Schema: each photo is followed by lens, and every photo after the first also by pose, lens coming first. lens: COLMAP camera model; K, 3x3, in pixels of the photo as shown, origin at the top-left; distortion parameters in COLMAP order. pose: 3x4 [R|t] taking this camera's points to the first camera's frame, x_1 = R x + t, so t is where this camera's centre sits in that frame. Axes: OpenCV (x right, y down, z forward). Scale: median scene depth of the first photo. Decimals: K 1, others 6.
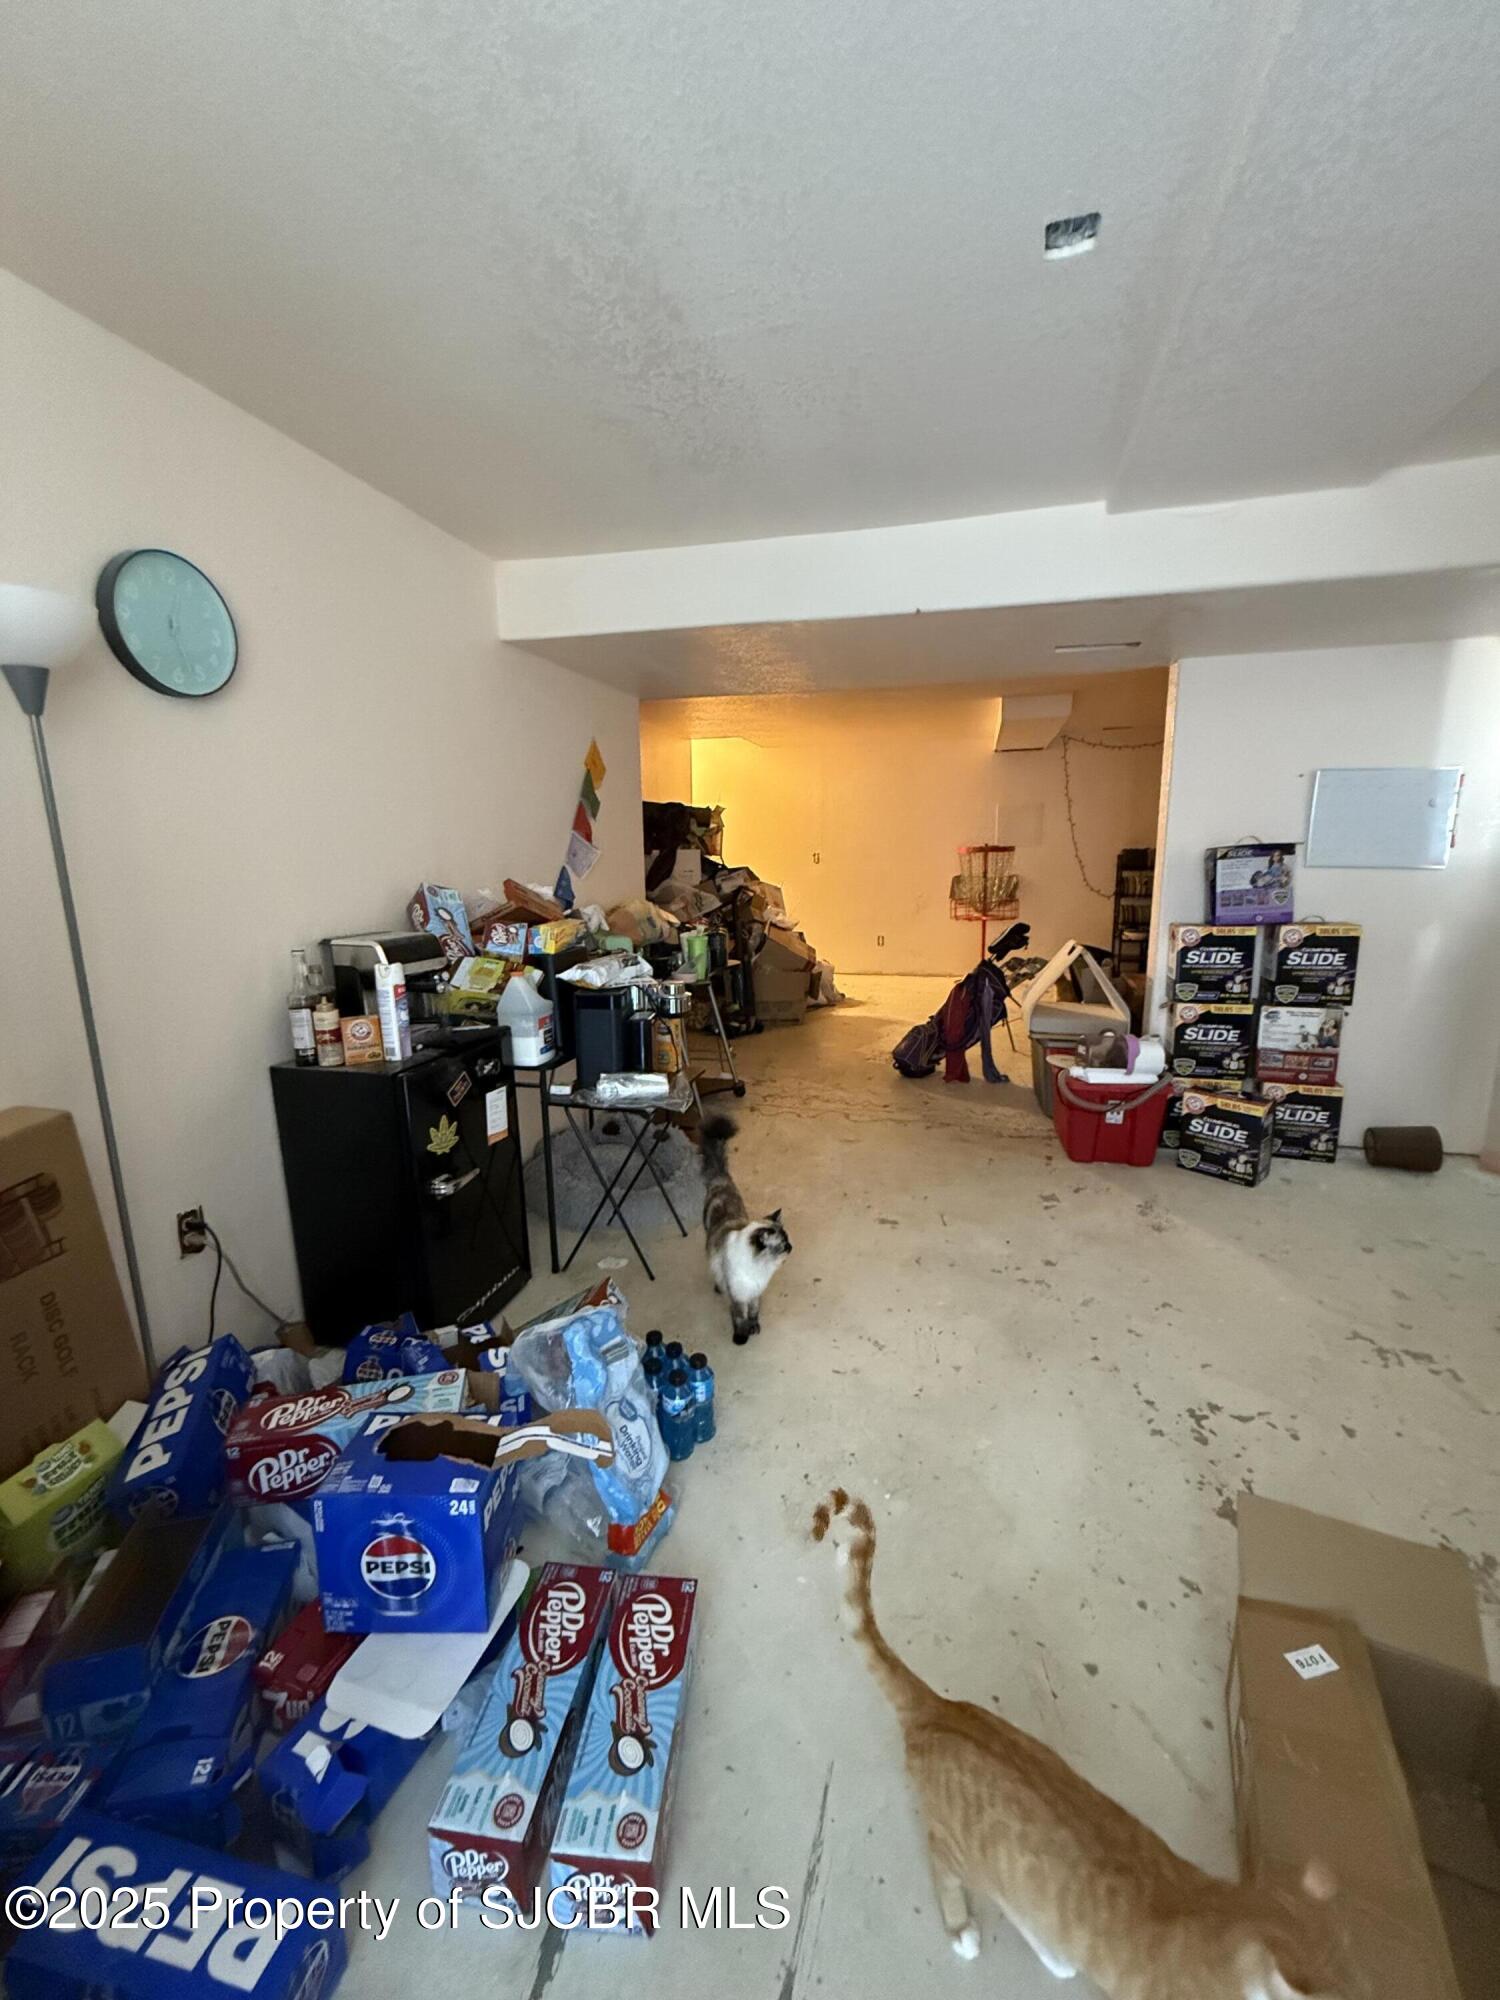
lens RADIAL K [[799.0, 0, 751.6], [0, 799.0, 998.7], [0, 0, 1]] dist [0.001332, 0.000116]
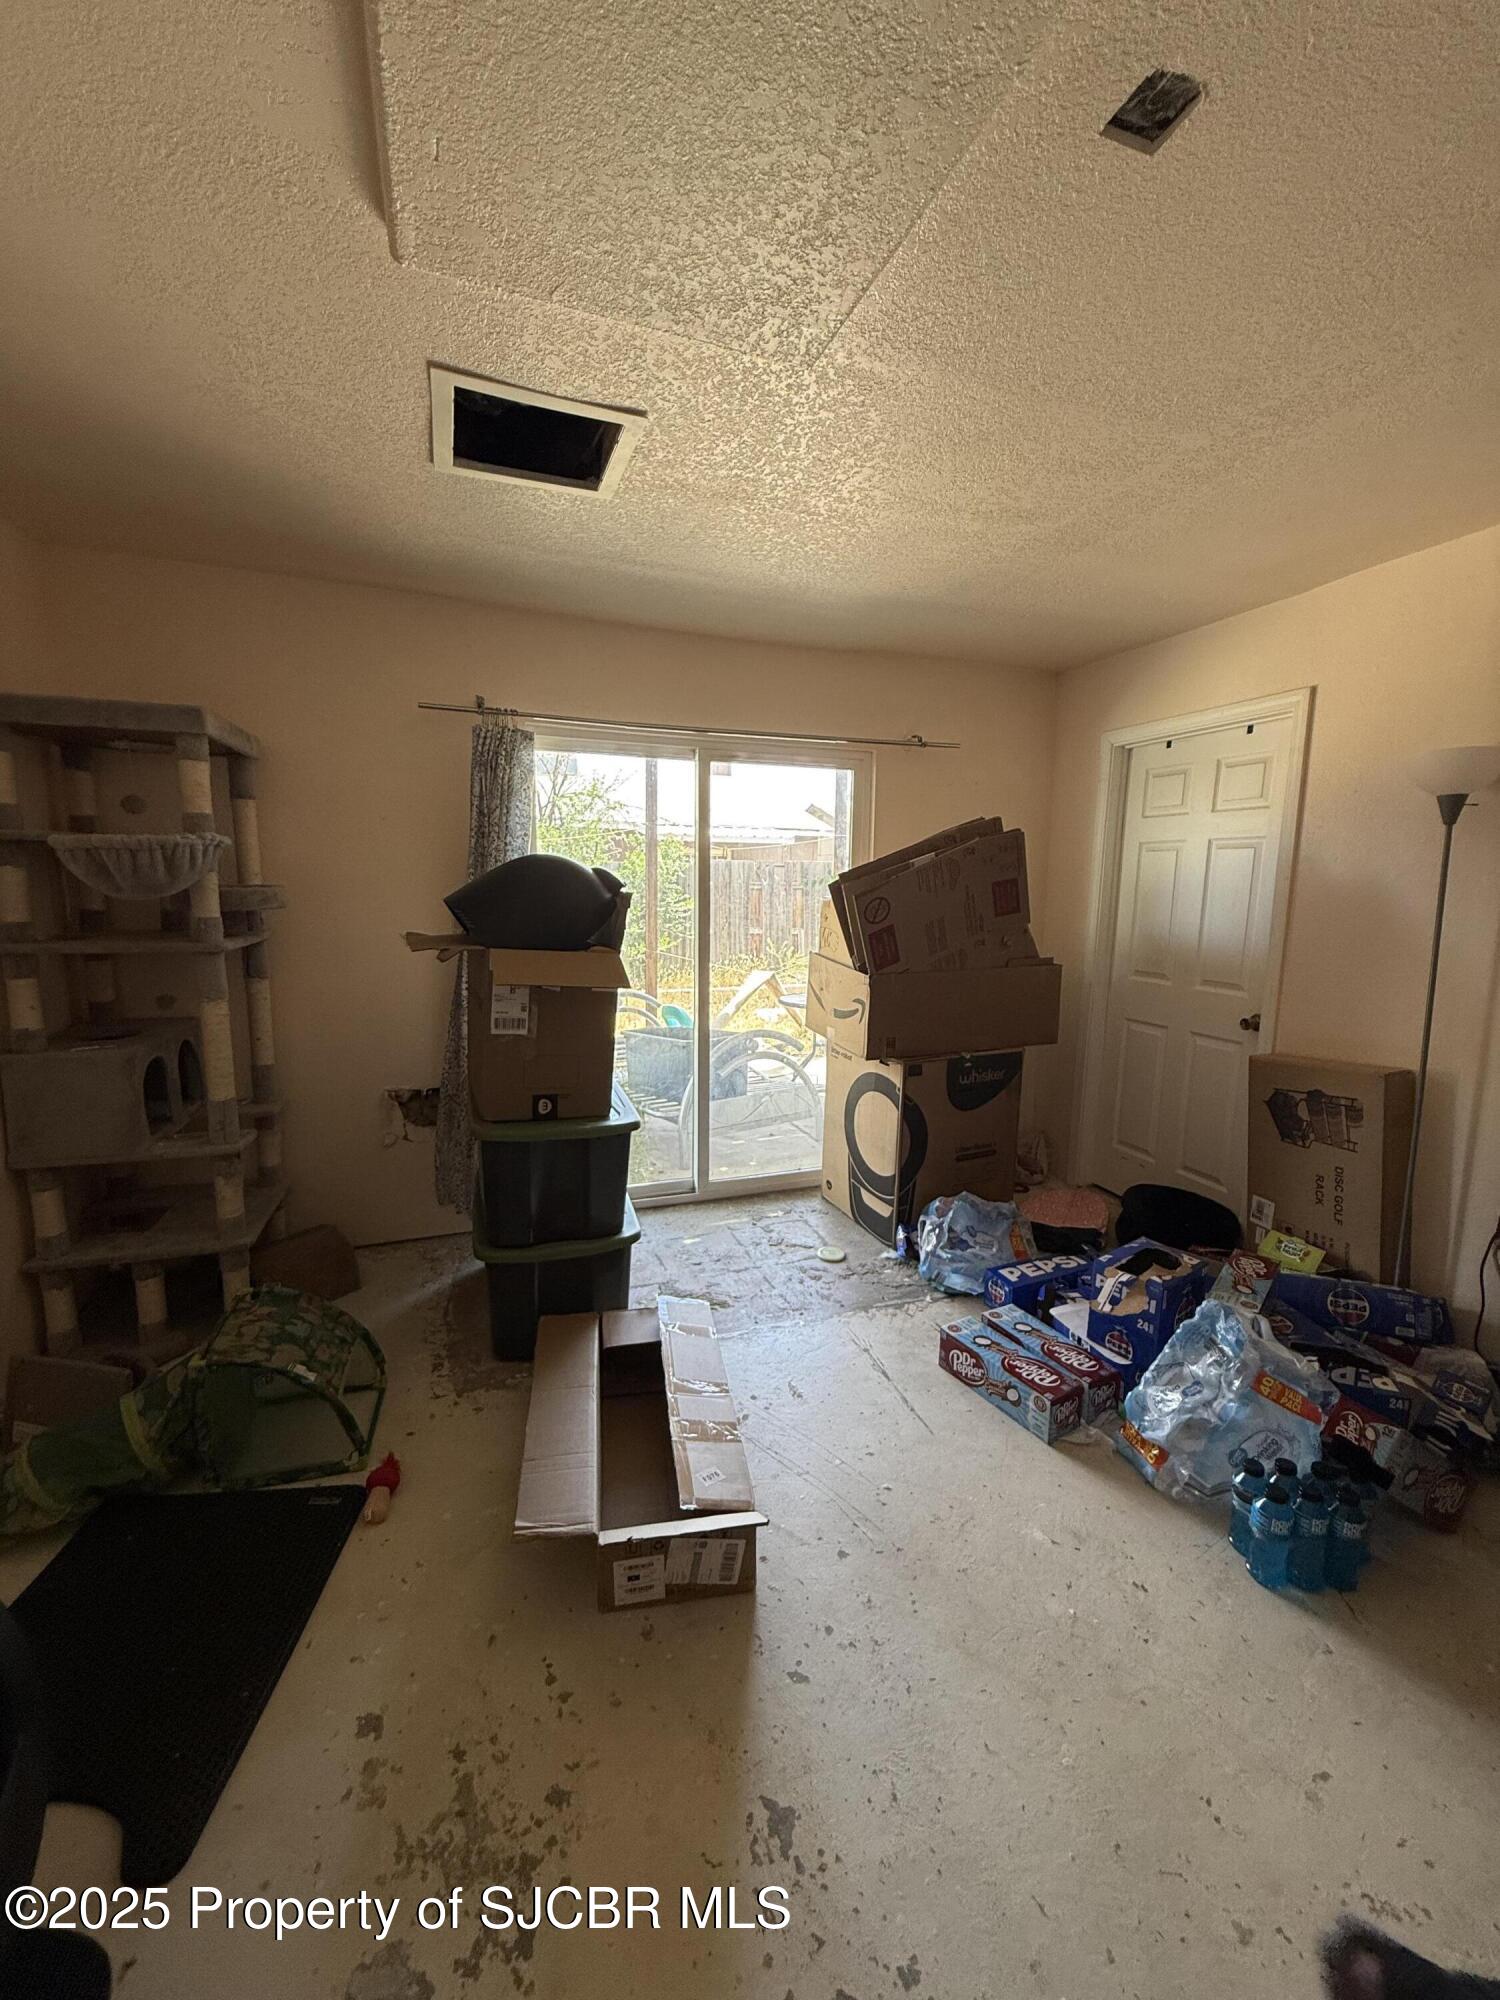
lens RADIAL K [[799.0, 0, 746.3], [0, 799.0, 998.5], [0, 0, 1]] dist [0.001332, 0.000116]
pose [[-0.814676, 0.086678, -0.573401, 1.286684], [-0.110581, 0.947405, 0.300326, -0.406327], [0.569275, 0.308076, -0.762244, 1.716188]]
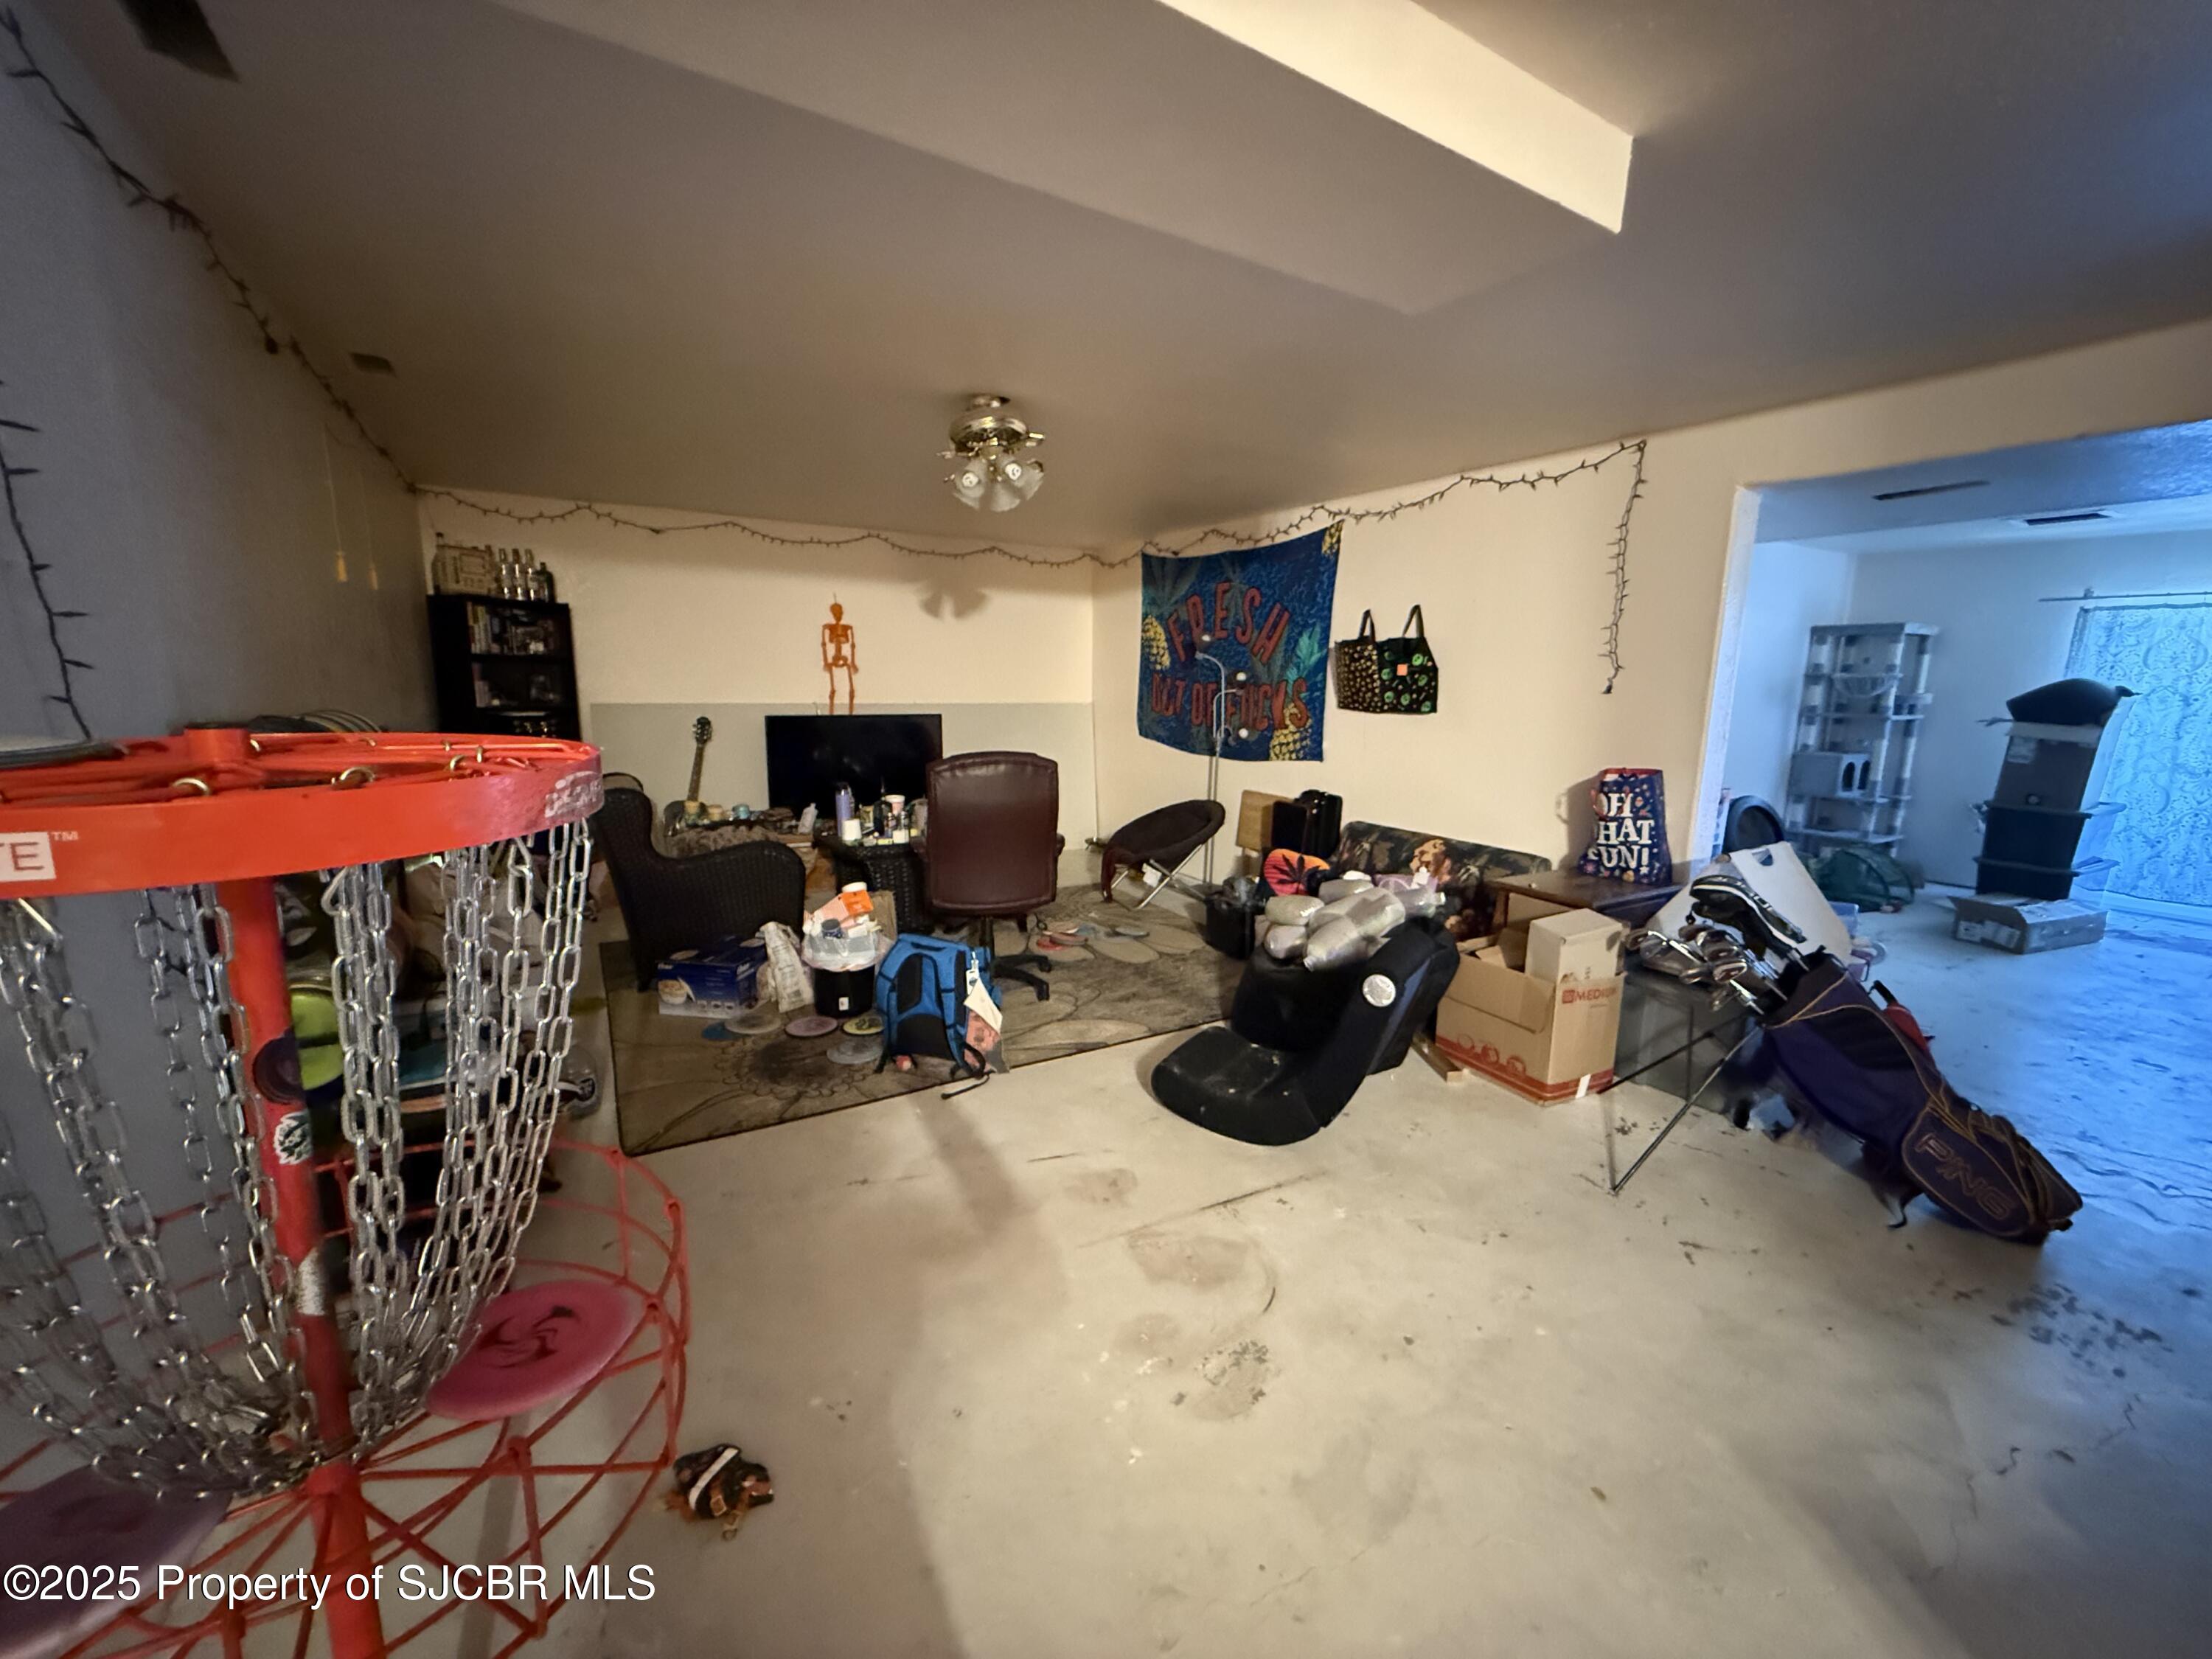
lens RADIAL K [[883.7, 0, 1105.4], [0, 883.7, 831.0], [0, 0, 1]] dist [0.001332, 0.000116]
pose [[-0.725400, -0.115359, 0.678592, 1.073364], [0.120178, 0.949488, 0.289878, -0.931572], [-0.677755, 0.291829, -0.674895, 4.619286]]
